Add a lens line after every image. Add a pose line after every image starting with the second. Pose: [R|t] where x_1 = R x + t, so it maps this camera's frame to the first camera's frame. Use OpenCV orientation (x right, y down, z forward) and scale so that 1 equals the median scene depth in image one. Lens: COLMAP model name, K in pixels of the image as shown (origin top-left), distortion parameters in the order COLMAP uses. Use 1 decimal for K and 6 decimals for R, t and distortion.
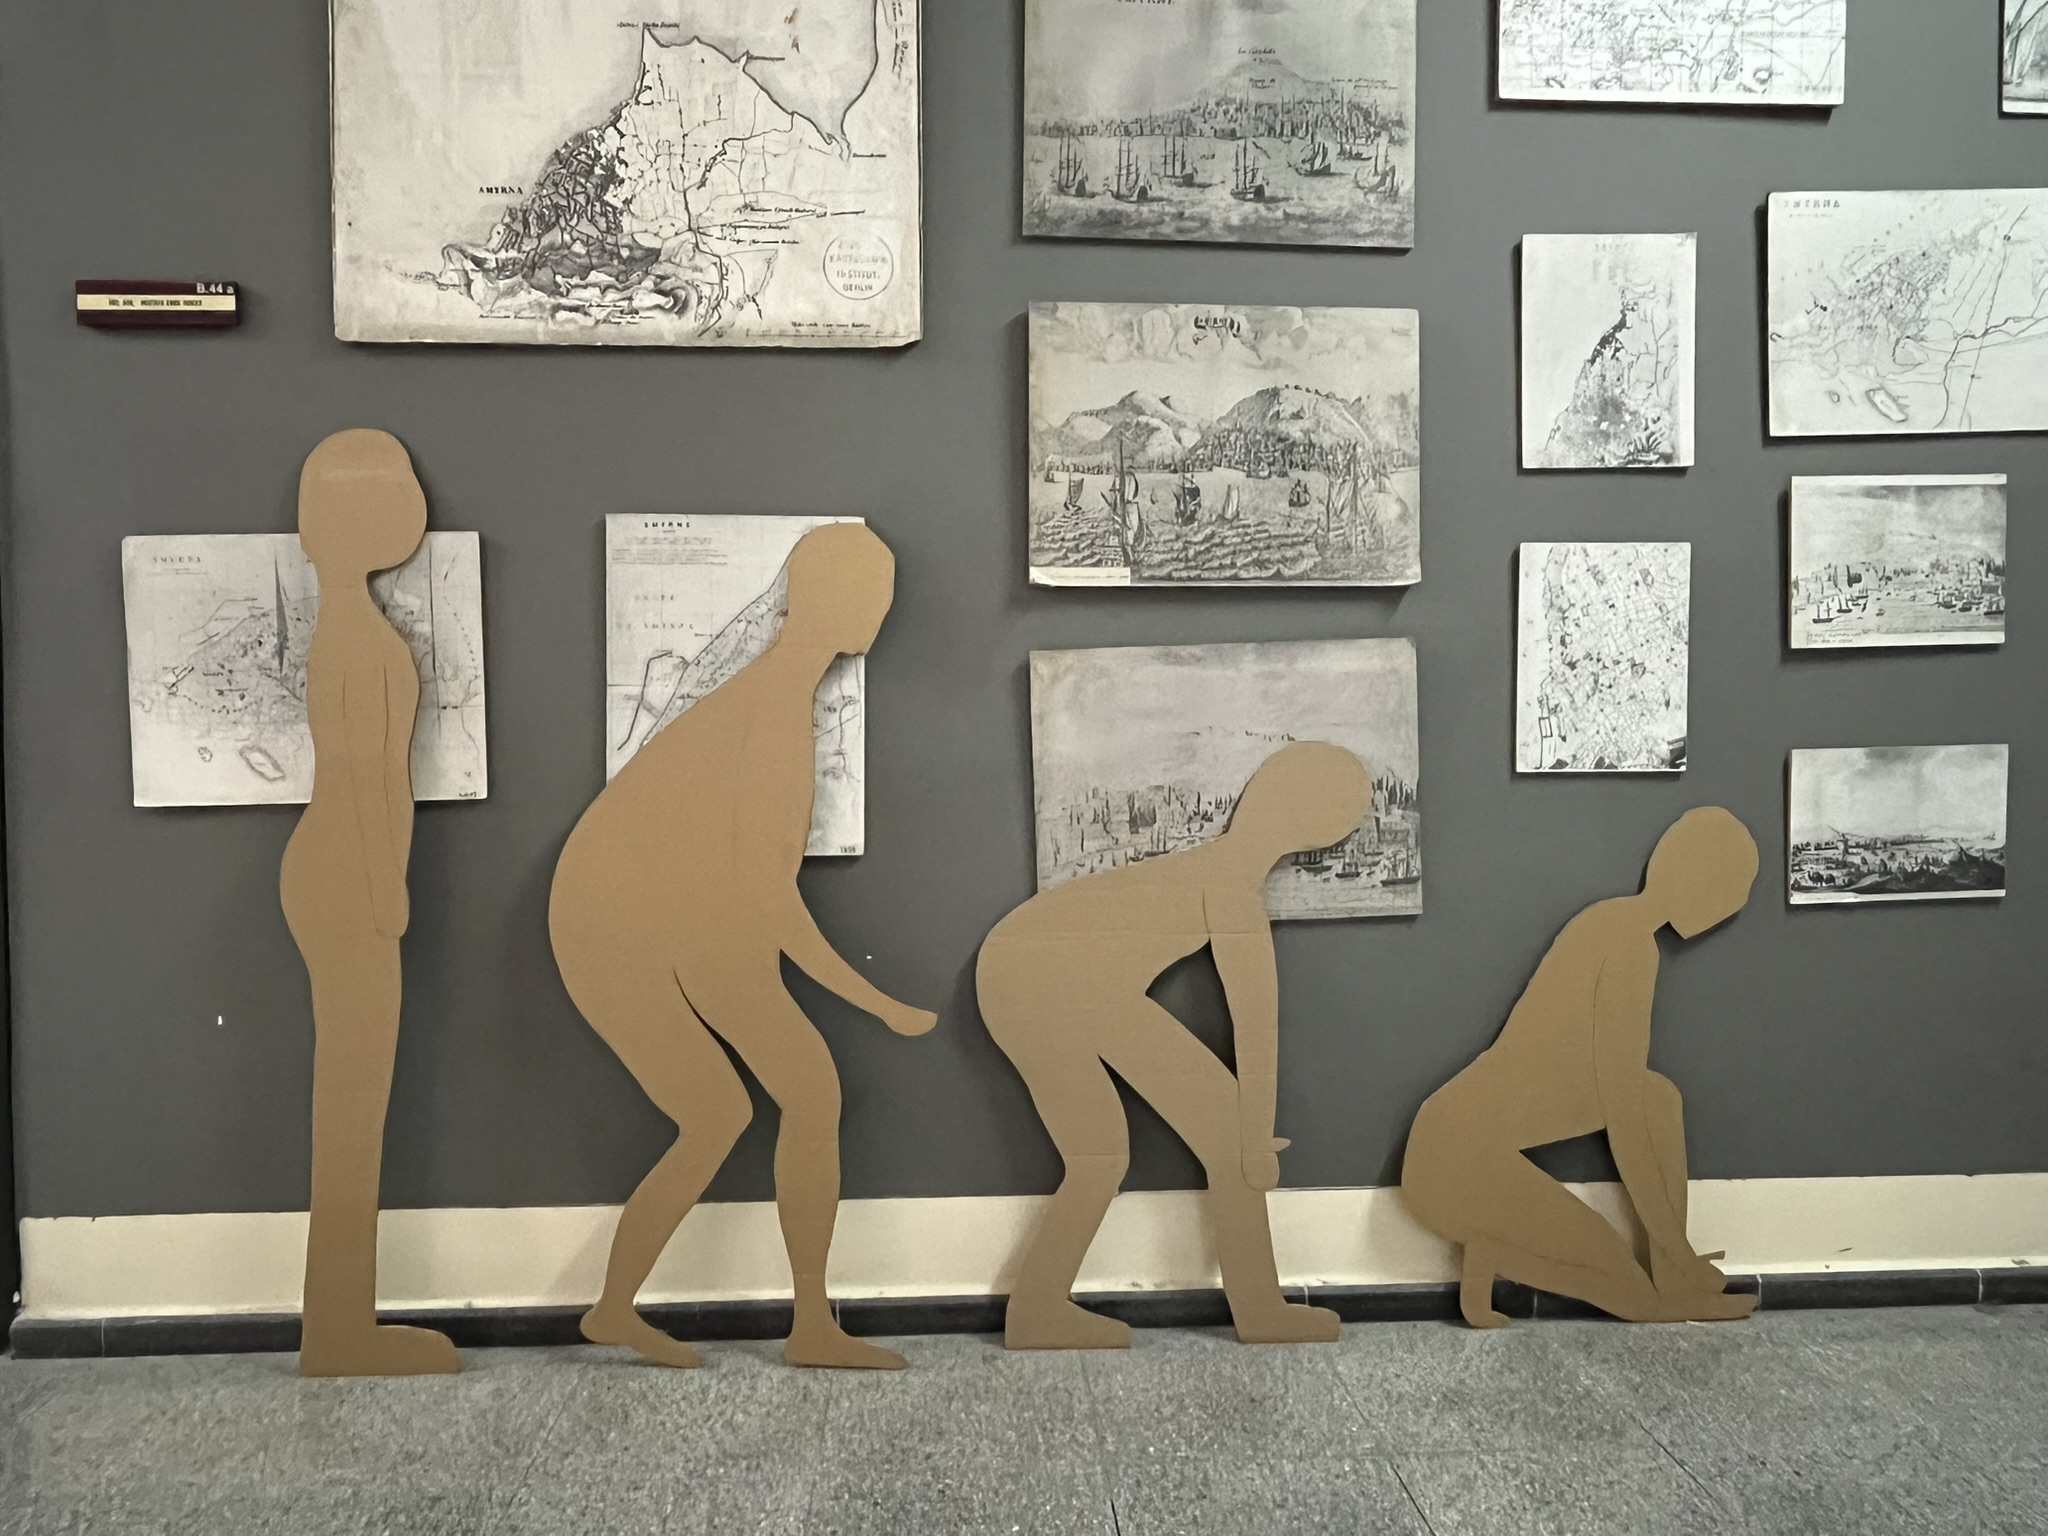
lens RADIAL K [[1347.8, 0, 1010.4], [0, 1347.8, 773.6], [0, 0, 1]] dist [-0.003960, 0.000888]
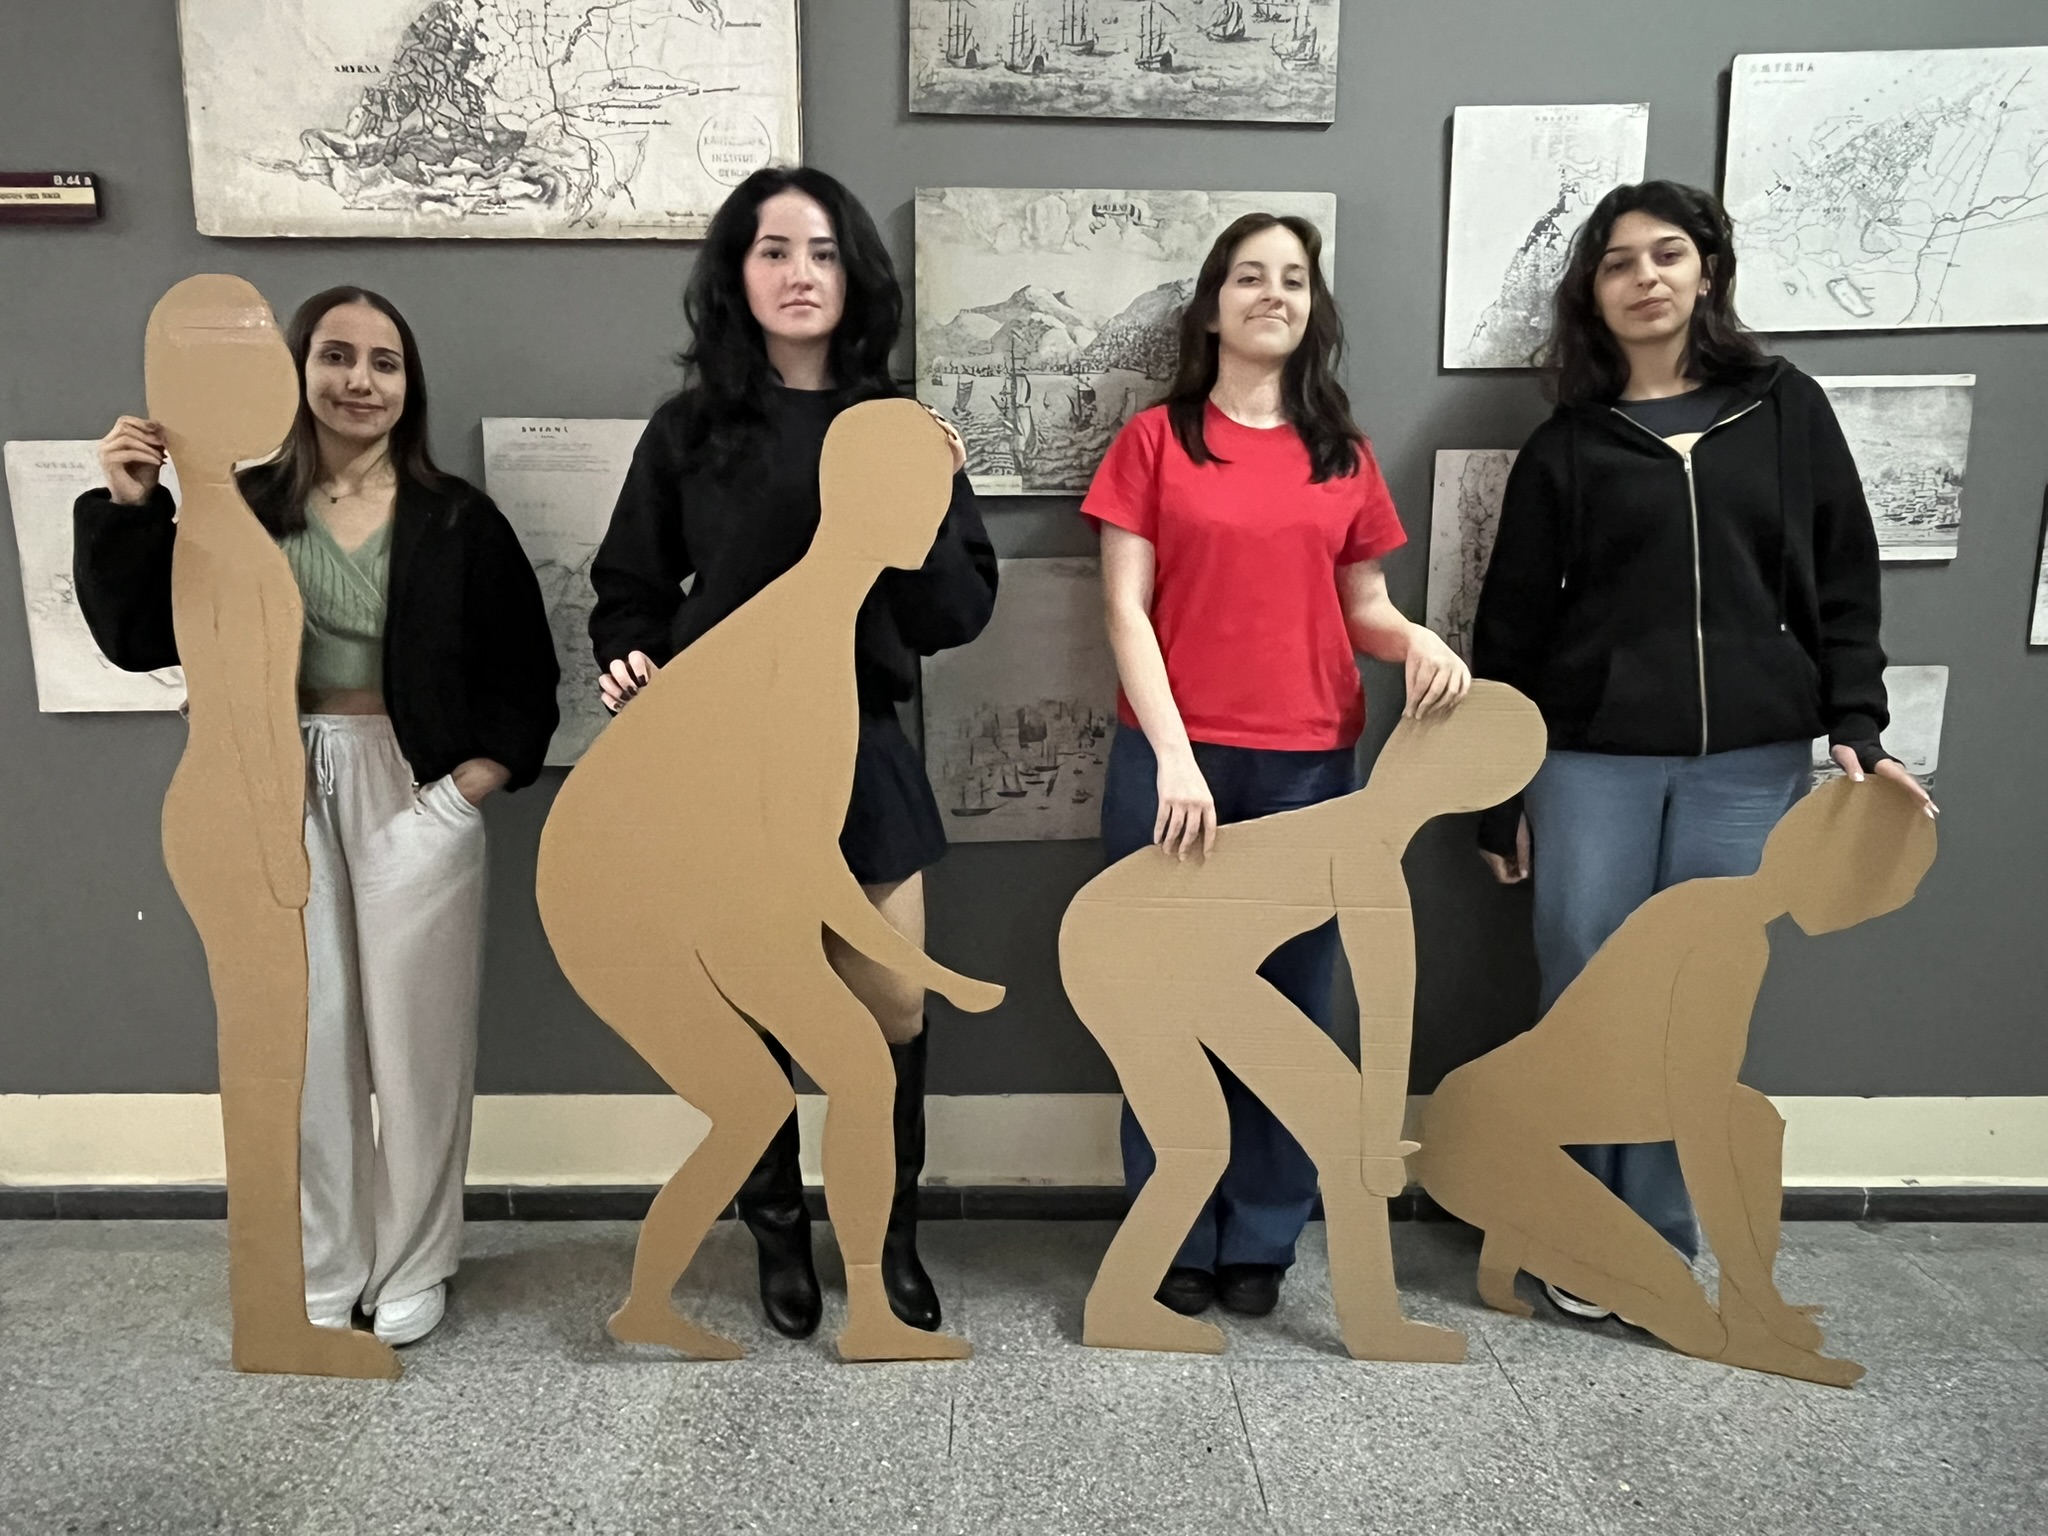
lens RADIAL K [[1347.8, 0, 1017.4], [0, 1347.8, 764.8], [0, 0, 1]] dist [-0.003960, 0.000888]
pose [[0.998802, 0.015988, -0.046252, 0.134240], [-0.009528, 0.990574, 0.136646, -0.079690], [0.048000, -0.136041, 0.989540, 0.017712]]
